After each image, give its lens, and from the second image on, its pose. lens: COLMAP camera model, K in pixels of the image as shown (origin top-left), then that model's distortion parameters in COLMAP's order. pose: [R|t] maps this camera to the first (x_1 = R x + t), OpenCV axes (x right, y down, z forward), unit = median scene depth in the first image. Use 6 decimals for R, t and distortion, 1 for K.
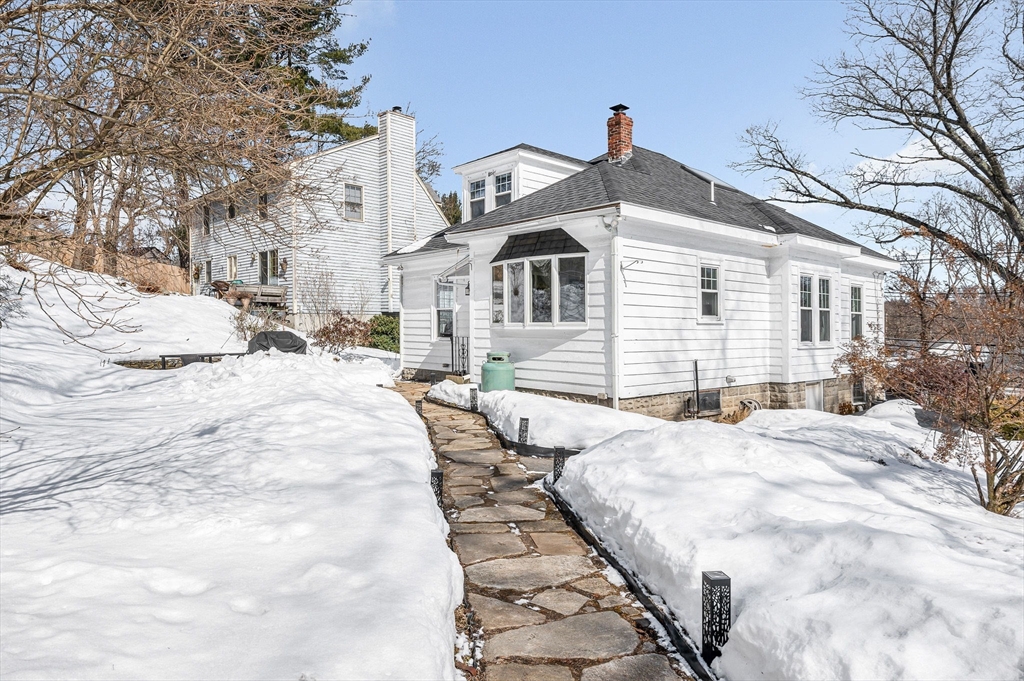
lens RADIAL K [[636.1, 0, 512.9], [0, 636.1, 360.1], [0, 0, 1]] dist [0.000793, 0.000229]
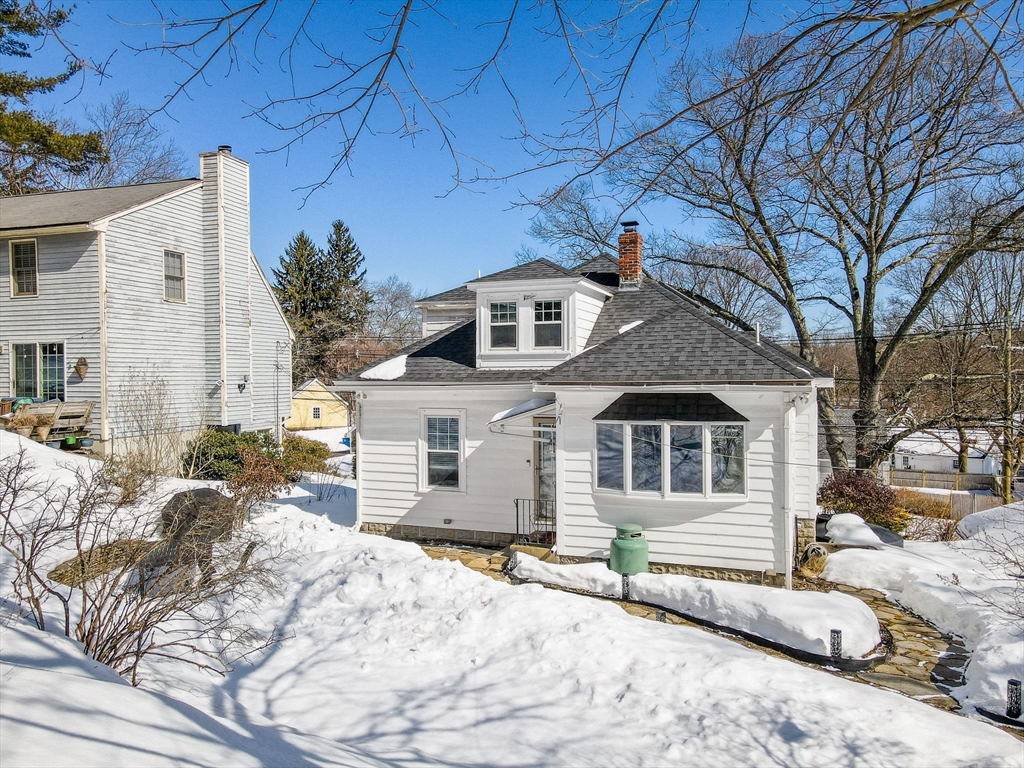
lens RADIAL K [[781.5, 0, 513.4], [0, 781.5, 420.1], [0, 0, 1]] dist [0.003493, 0.007847]
pose [[0.889995, -0.036533, 0.454504, -0.640491], [0.033545, 0.999330, 0.014640, -0.176862], [-0.454734, 0.002217, 0.890625, 0.102419]]
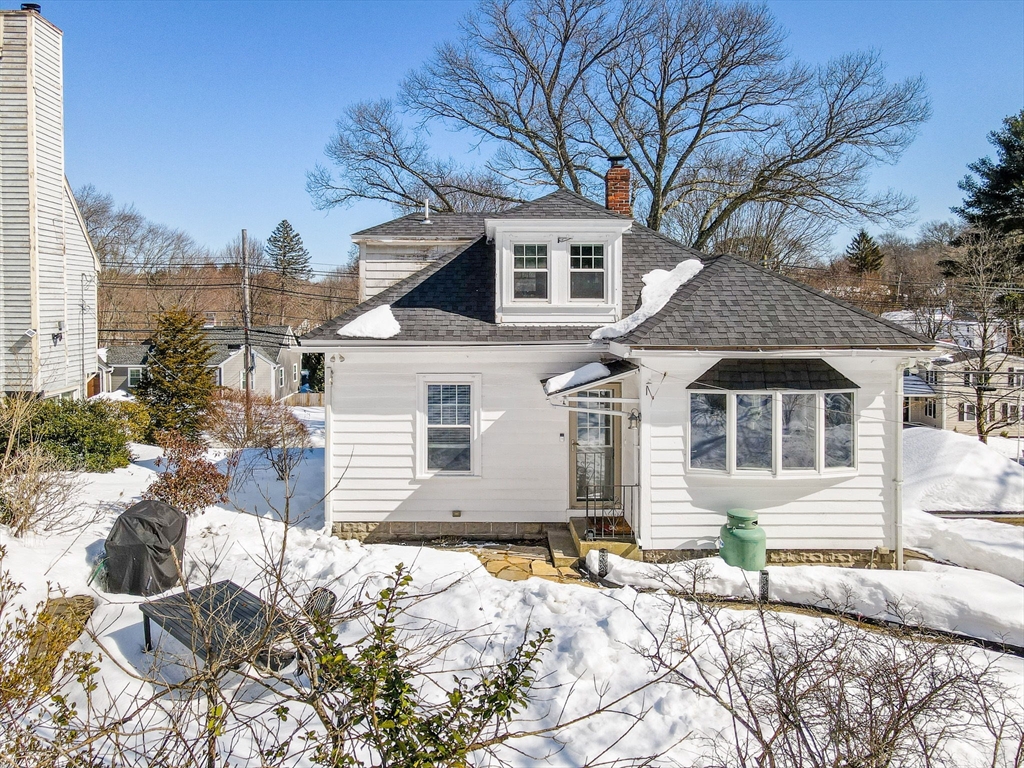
lens RADIAL K [[795.4, 0, 511.1], [0, 795.4, 348.0], [0, 0, 1]] dist [0.012973, 0.003532]
pose [[0.659681, -0.048524, 0.749978, -0.897124], [0.039627, 0.998771, 0.029764, -0.243847], [-0.750500, 0.010085, 0.660793, 0.557091]]
